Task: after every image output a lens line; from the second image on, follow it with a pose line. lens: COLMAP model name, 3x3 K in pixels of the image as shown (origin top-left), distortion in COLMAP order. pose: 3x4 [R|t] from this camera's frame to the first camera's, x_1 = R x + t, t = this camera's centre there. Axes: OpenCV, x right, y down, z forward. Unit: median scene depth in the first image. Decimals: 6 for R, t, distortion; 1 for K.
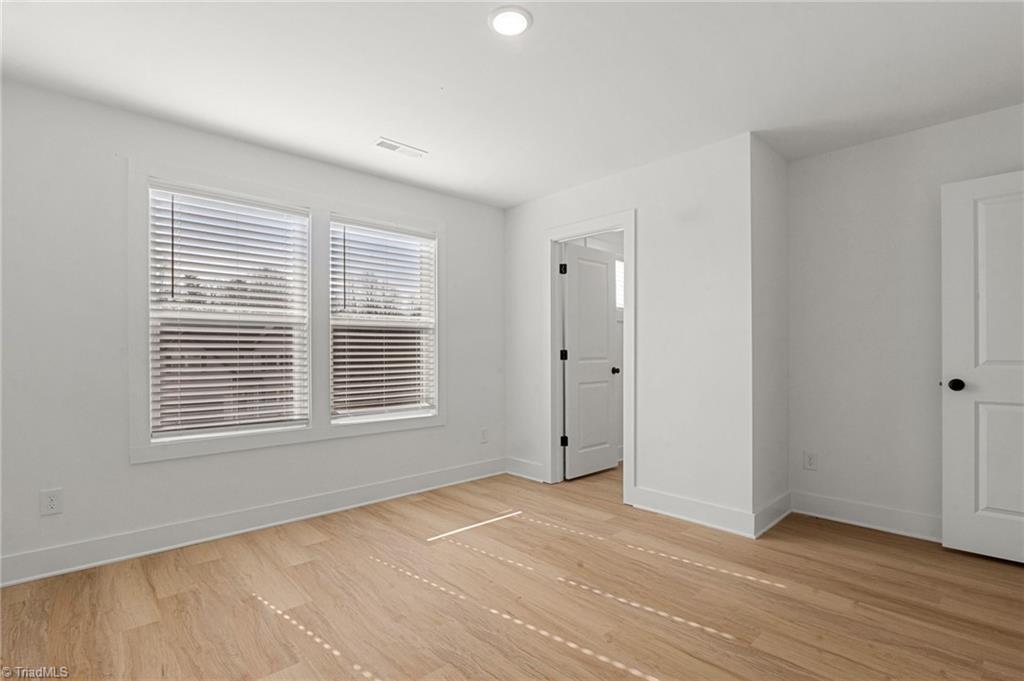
lens RADIAL K [[496.1, 0, 520.1], [0, 496.1, 347.4], [0, 0, 1]] dist [-0.005494, 0.000528]
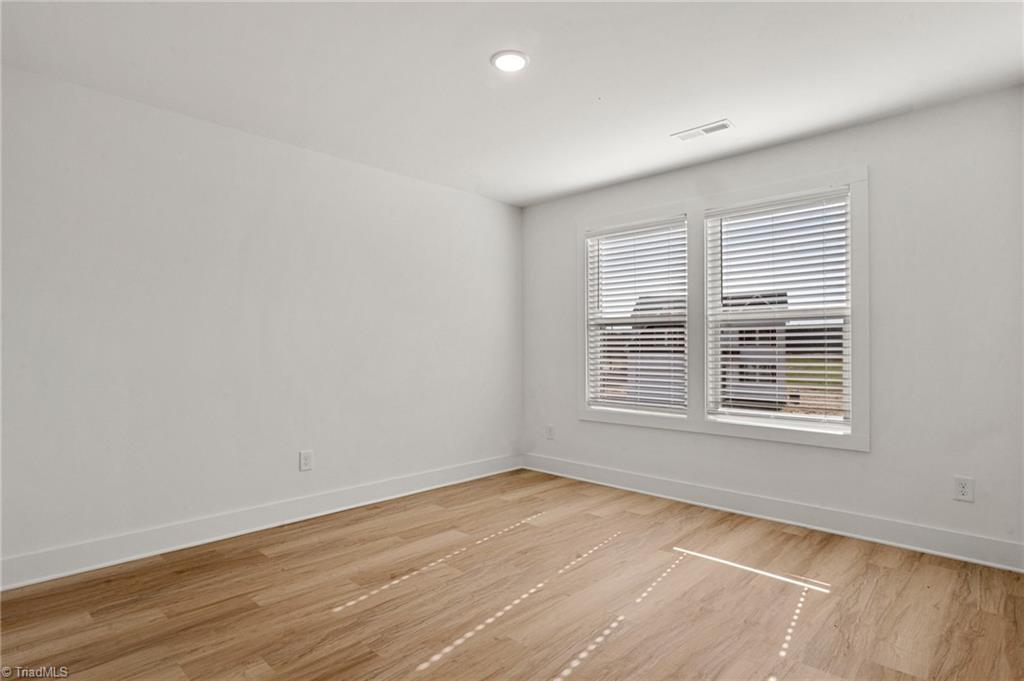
lens RADIAL K [[568.3, 0, 519.4], [0, 568.3, 340.9], [0, 0, 1]] dist [0.005860, 0.000011]
pose [[0.019215, -0.012617, -0.999736, 0.819153], [0.010385, 0.999869, -0.012420, 0.006631], [0.999761, -0.010144, 0.019343, 0.635136]]
